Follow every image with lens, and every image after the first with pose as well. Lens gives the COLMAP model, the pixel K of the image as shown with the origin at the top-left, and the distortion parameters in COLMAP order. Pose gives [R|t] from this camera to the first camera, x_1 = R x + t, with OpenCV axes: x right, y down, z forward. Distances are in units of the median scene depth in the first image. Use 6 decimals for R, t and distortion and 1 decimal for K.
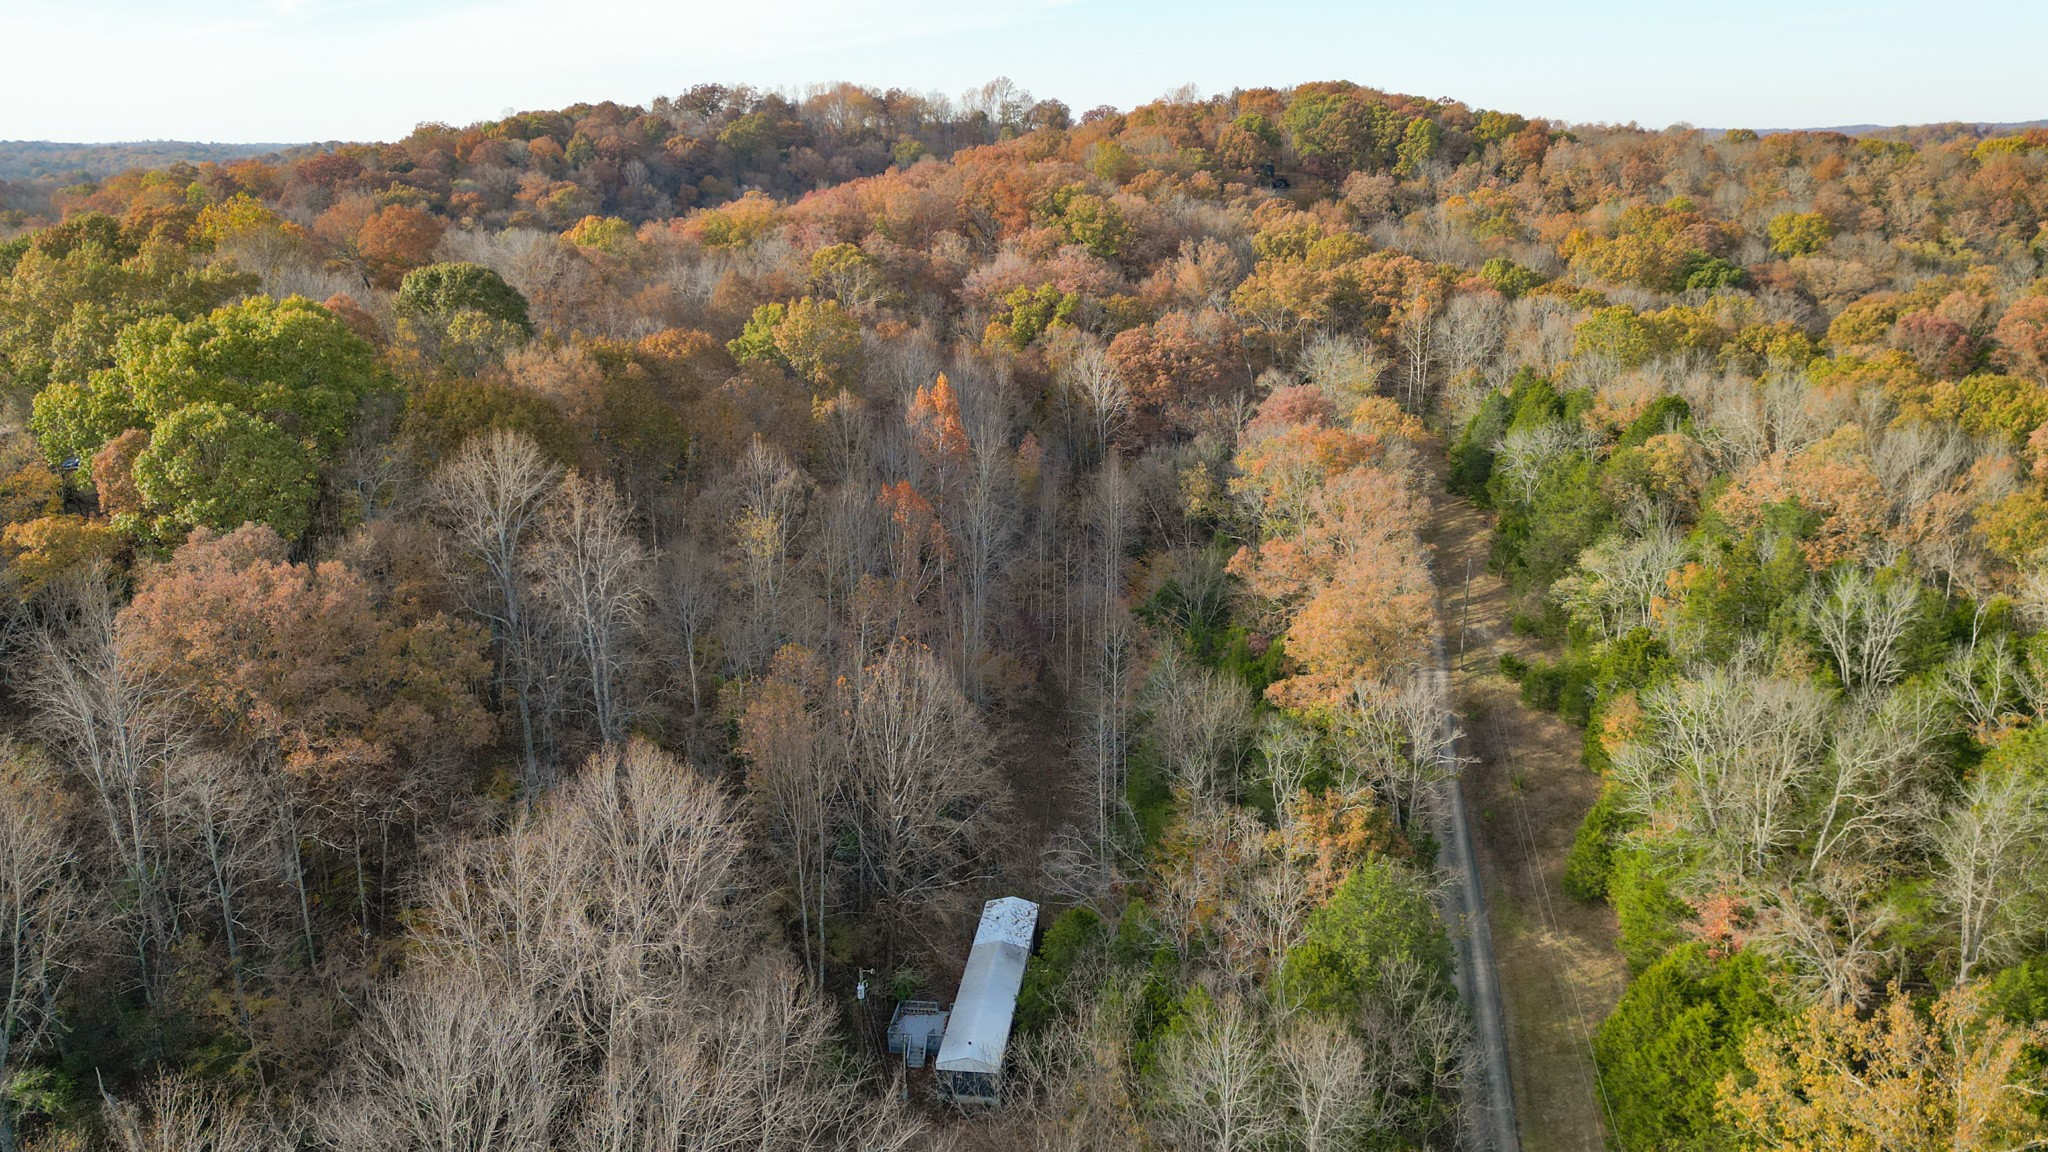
lens RADIAL K [[1420.4, 0, 1019.5], [0, 1420.4, 571.0], [0, 0, 1]] dist [0.065922, -0.064936]
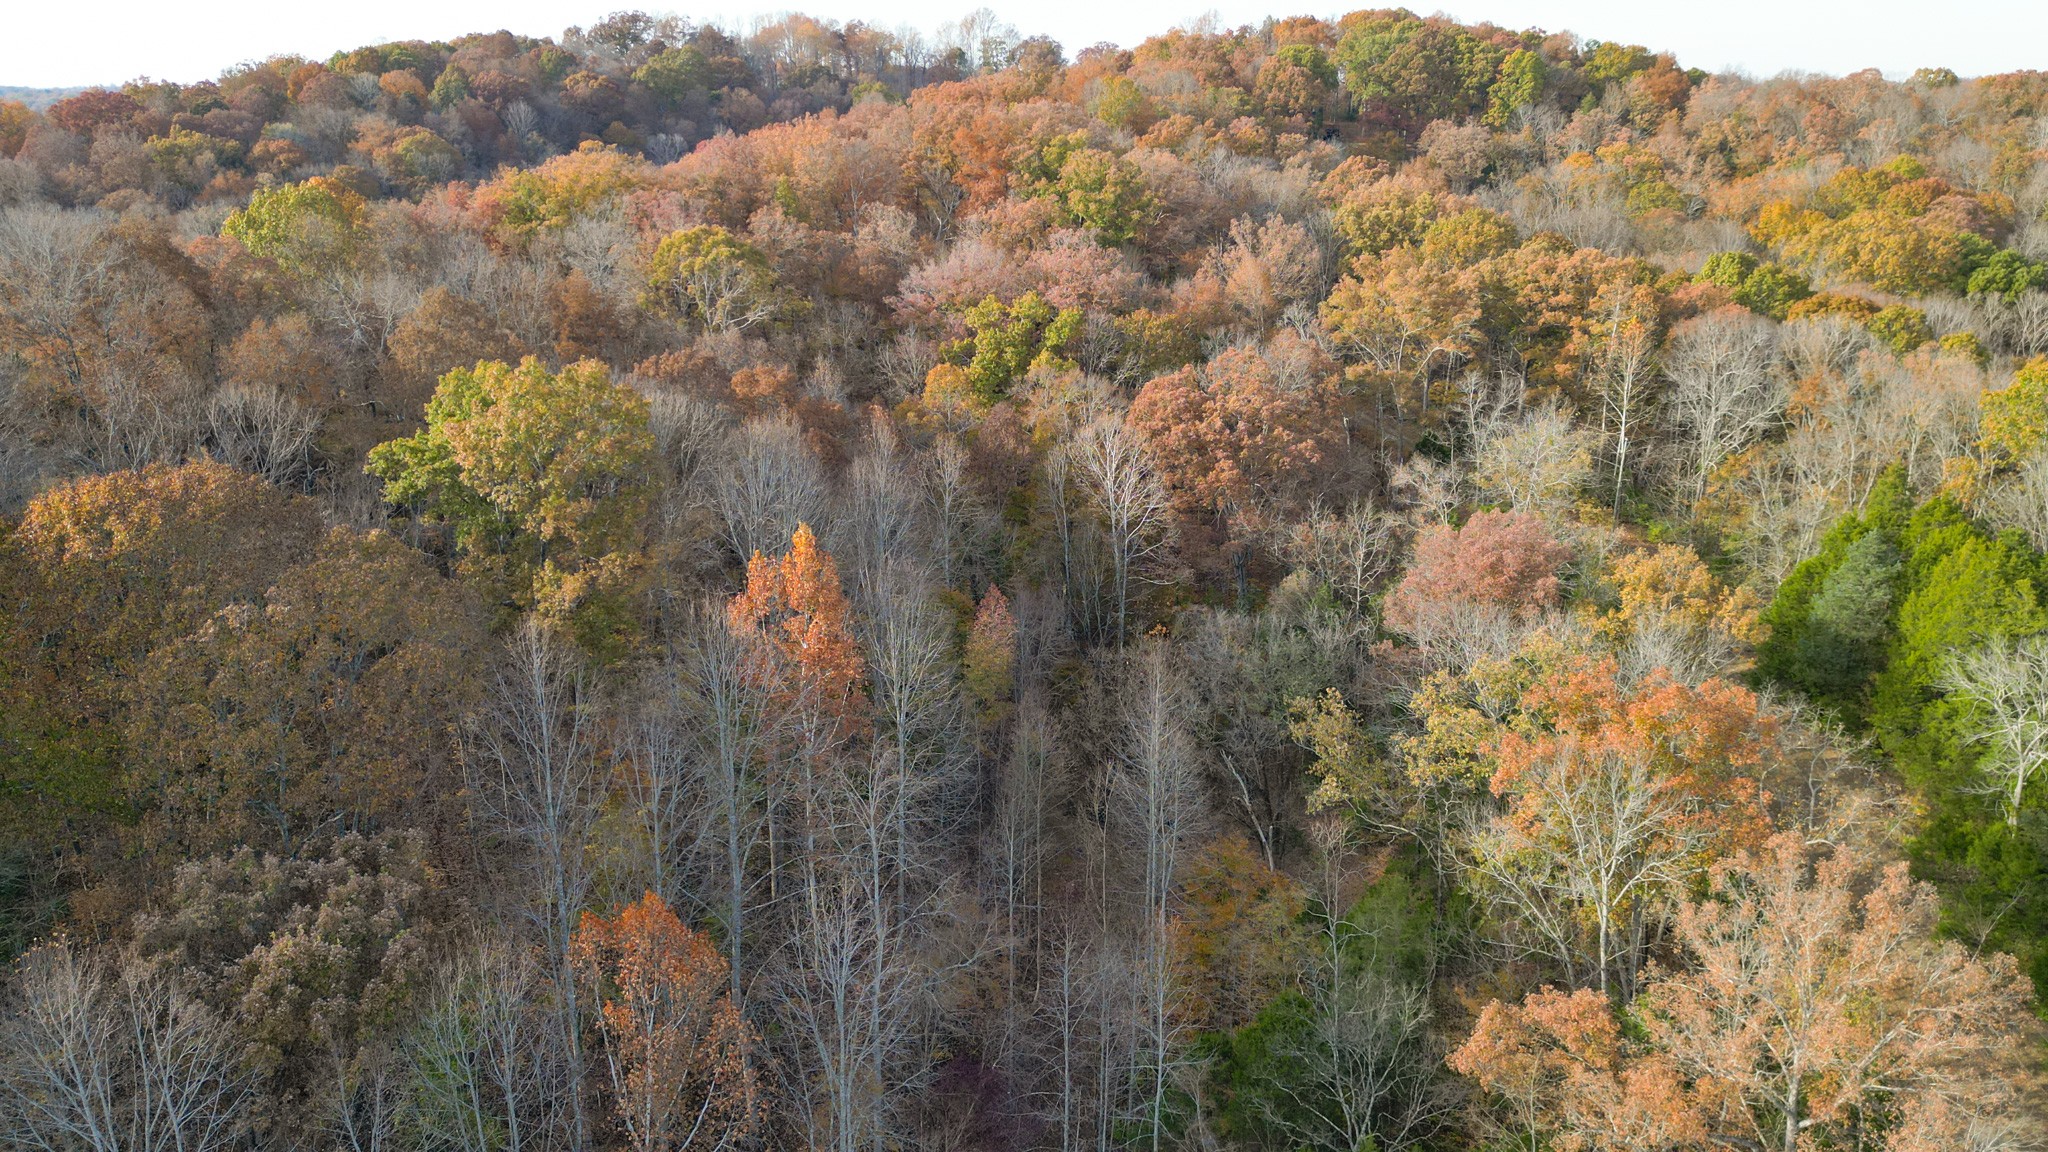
lens RADIAL K [[1420.4, 0, 1019.5], [0, 1420.4, 571.0], [0, 0, 1]] dist [0.065922, -0.064936]
pose [[0.999961, 0.003424, 0.008188, 0.008943], [-0.003671, 0.999531, 0.030396, -0.090385], [-0.008080, -0.030425, 0.999504, 0.339937]]
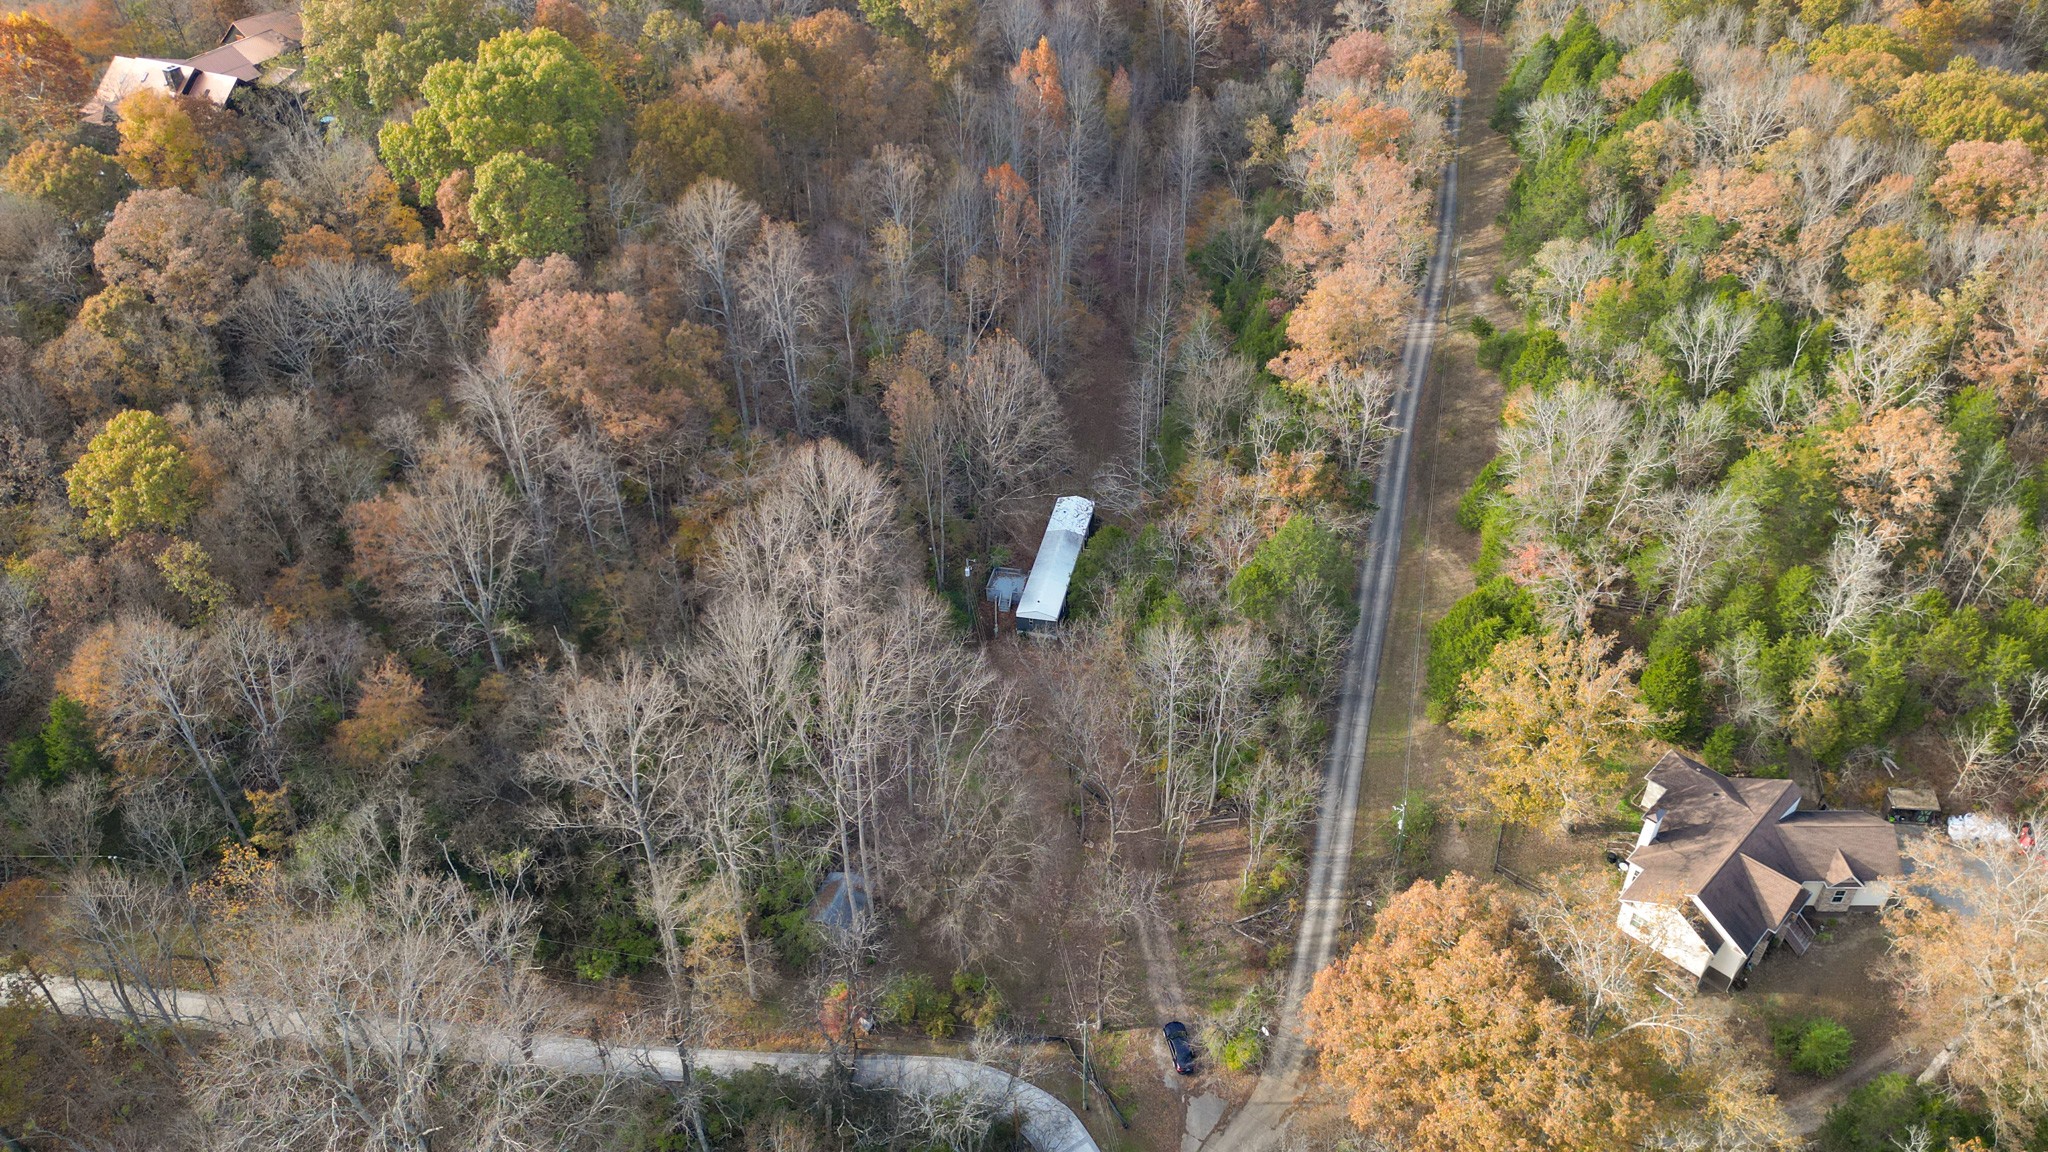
lens RADIAL K [[1420.4, 0, 1019.5], [0, 1420.4, 571.0], [0, 0, 1]] dist [0.065922, -0.064936]
pose [[0.995902, 0.049162, -0.075909, 0.024159], [-0.018082, 0.930638, 0.365493, -0.104683], [0.088612, -0.362623, 0.927714, -0.162797]]
